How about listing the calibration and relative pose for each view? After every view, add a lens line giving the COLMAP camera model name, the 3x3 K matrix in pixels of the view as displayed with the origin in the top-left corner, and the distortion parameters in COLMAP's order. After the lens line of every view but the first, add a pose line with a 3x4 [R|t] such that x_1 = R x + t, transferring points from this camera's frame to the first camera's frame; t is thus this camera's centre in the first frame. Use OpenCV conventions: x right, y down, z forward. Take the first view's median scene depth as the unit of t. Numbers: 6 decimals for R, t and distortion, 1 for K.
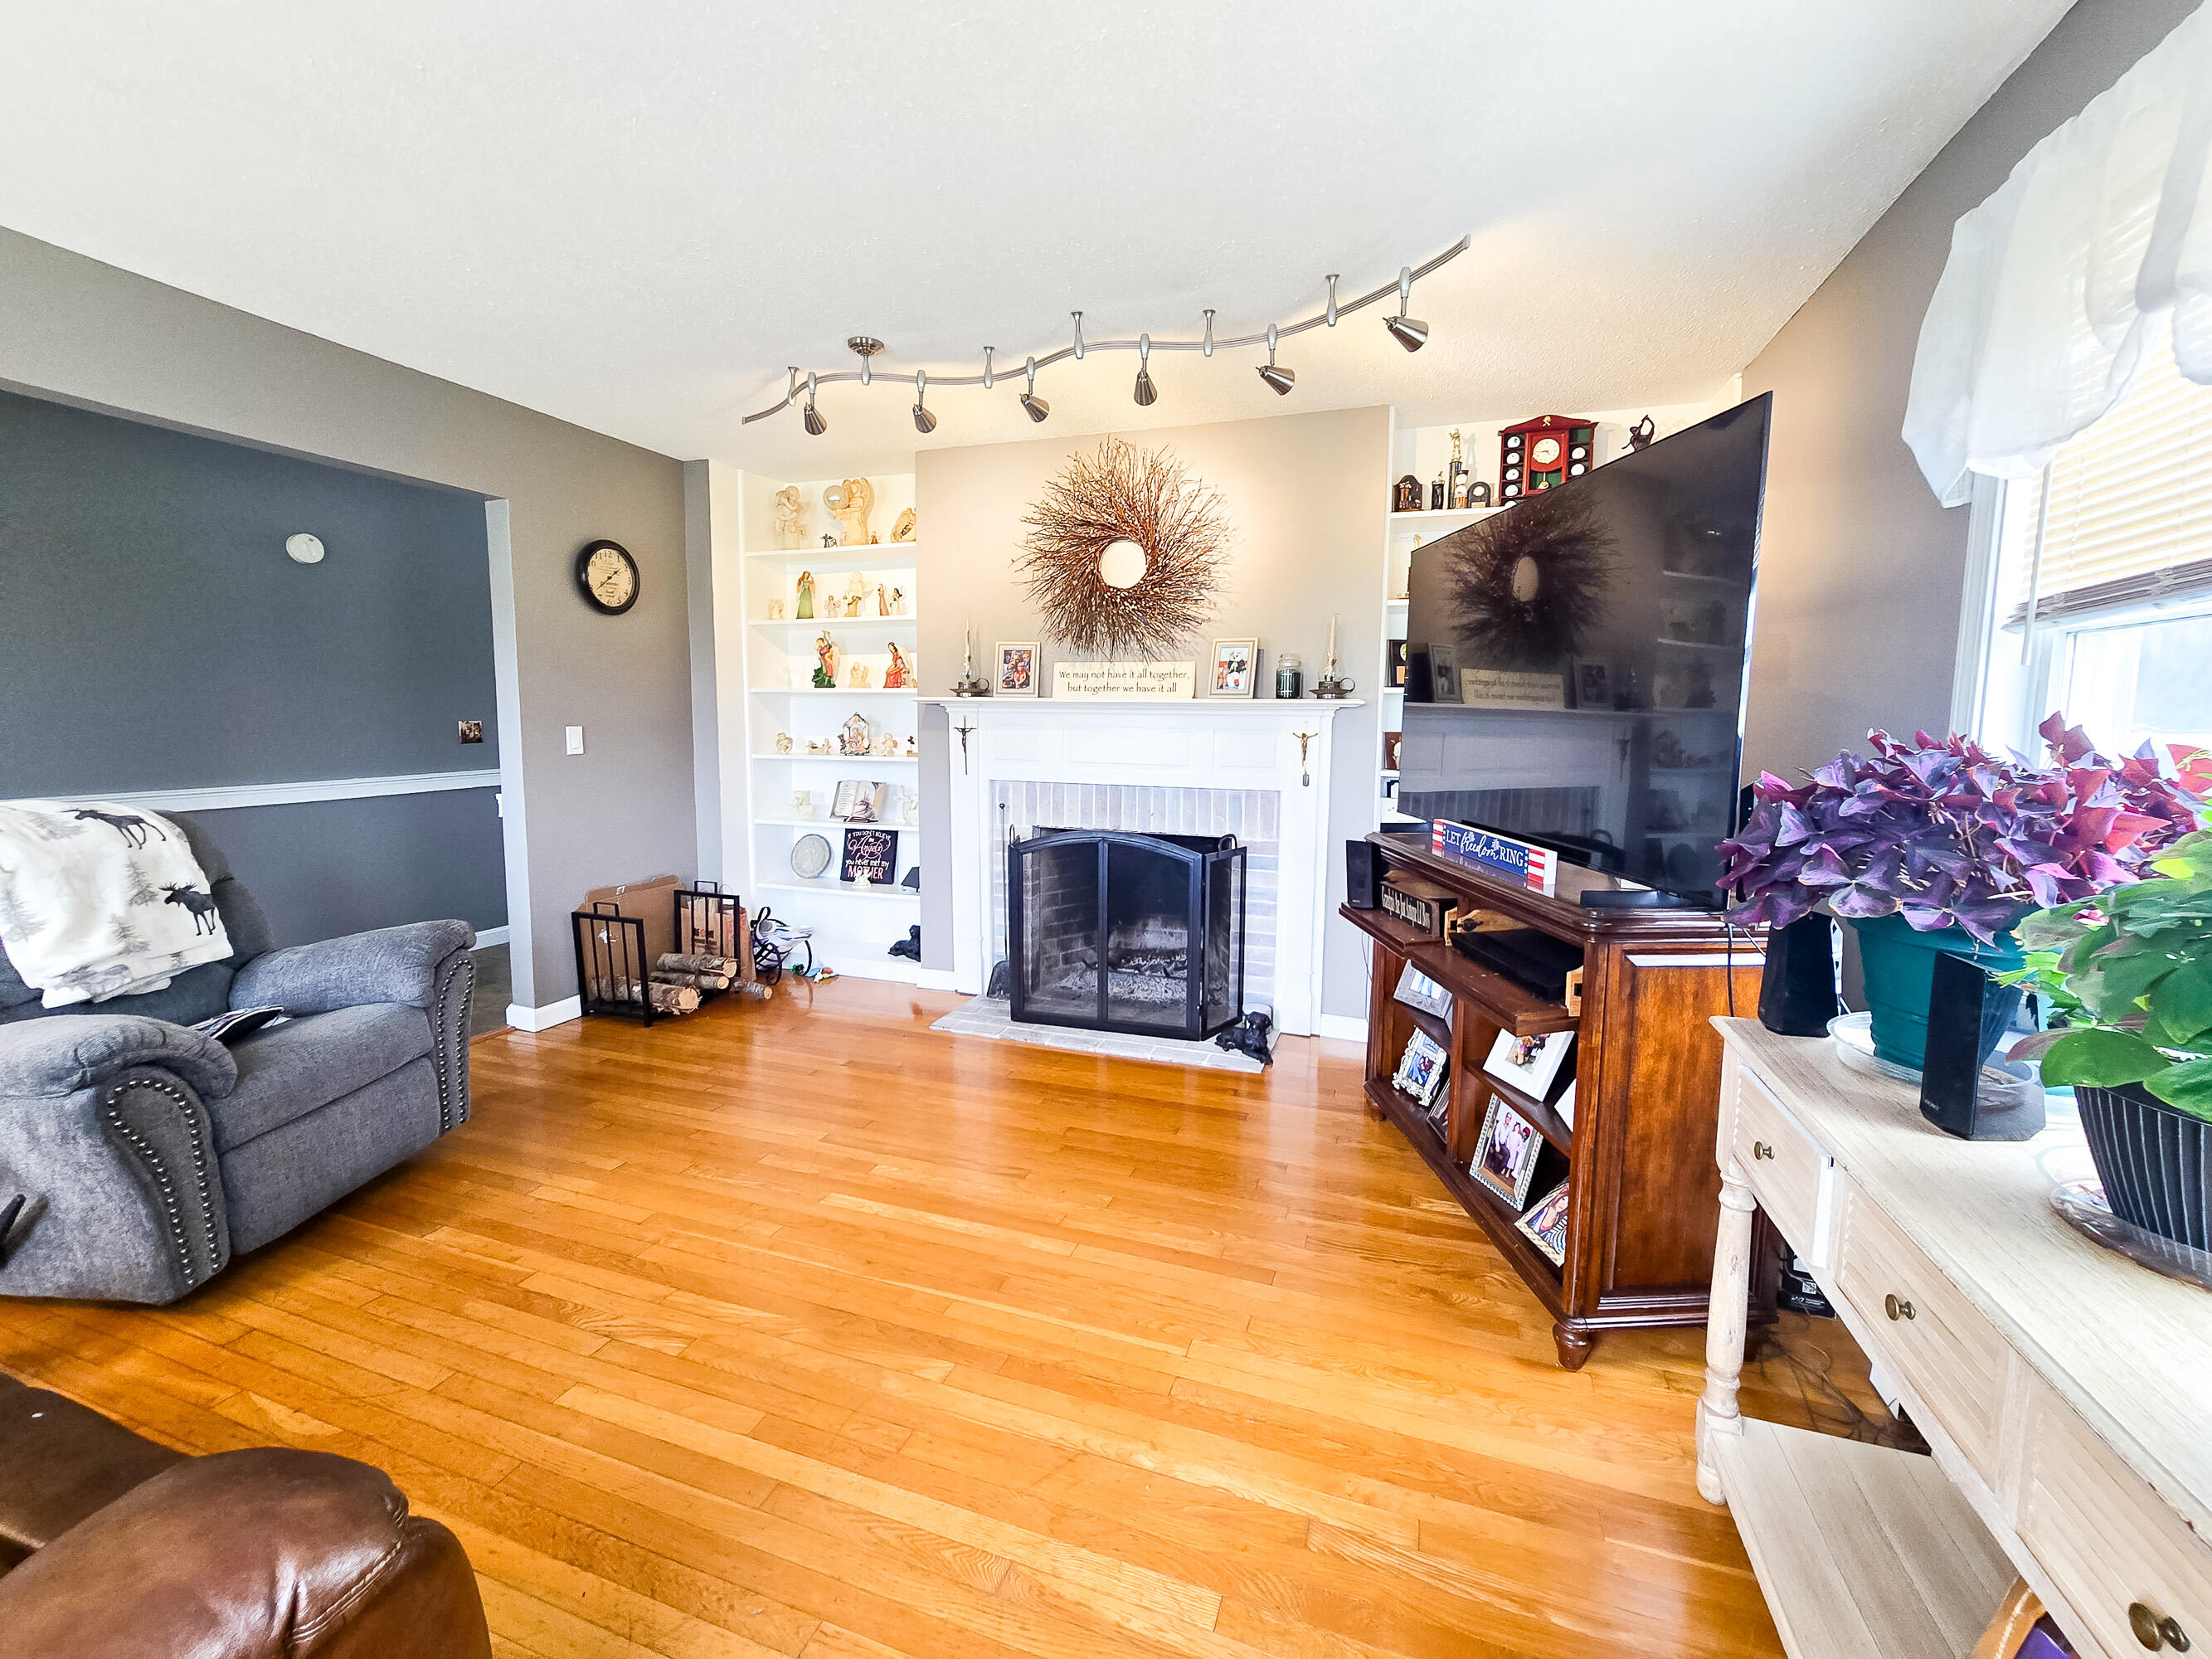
lens RADIAL K [[912.7, 0, 1123.4], [0, 912.7, 809.2], [0, 0, 1]] dist [-0.001918, -0.000386]
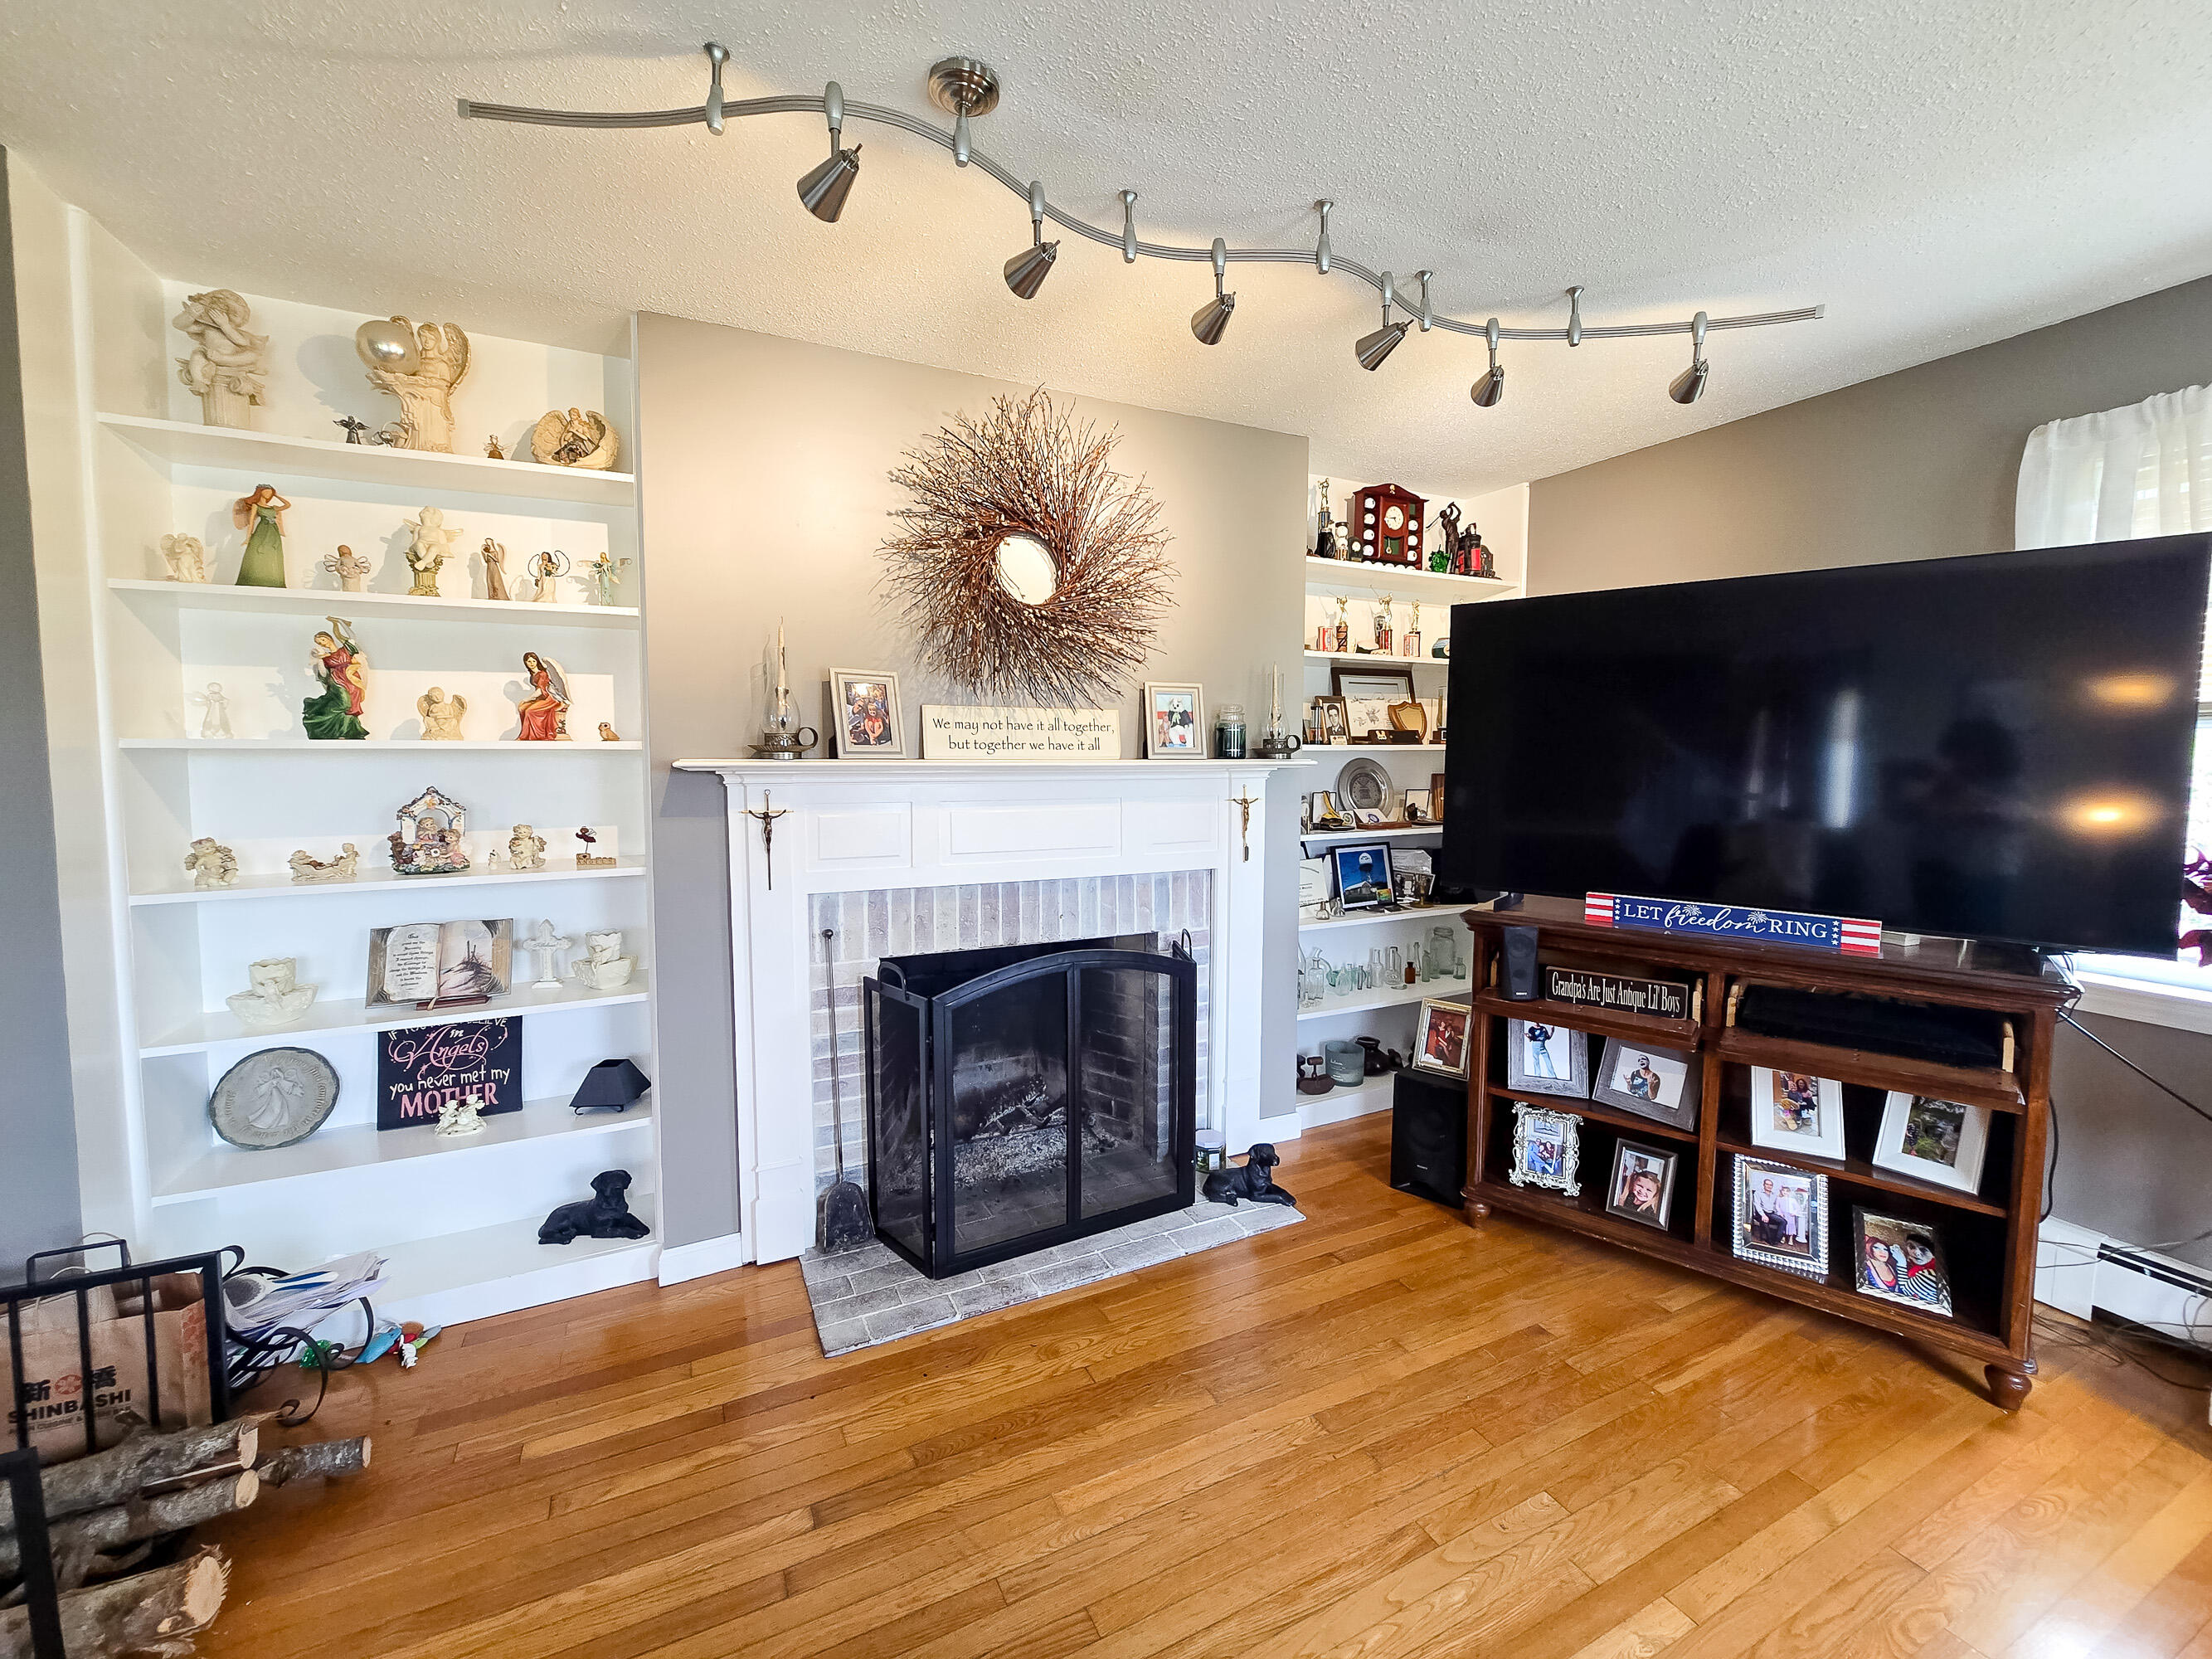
lens RADIAL K [[912.7, 0, 1113.7], [0, 912.7, 807.7], [0, 0, 1]] dist [-0.001918, -0.000386]
pose [[0.700297, -0.053493, 0.711844, -0.495640], [0.076303, 0.997085, -0.000138, -0.084771], [-0.709762, 0.054412, 0.702337, 0.495696]]
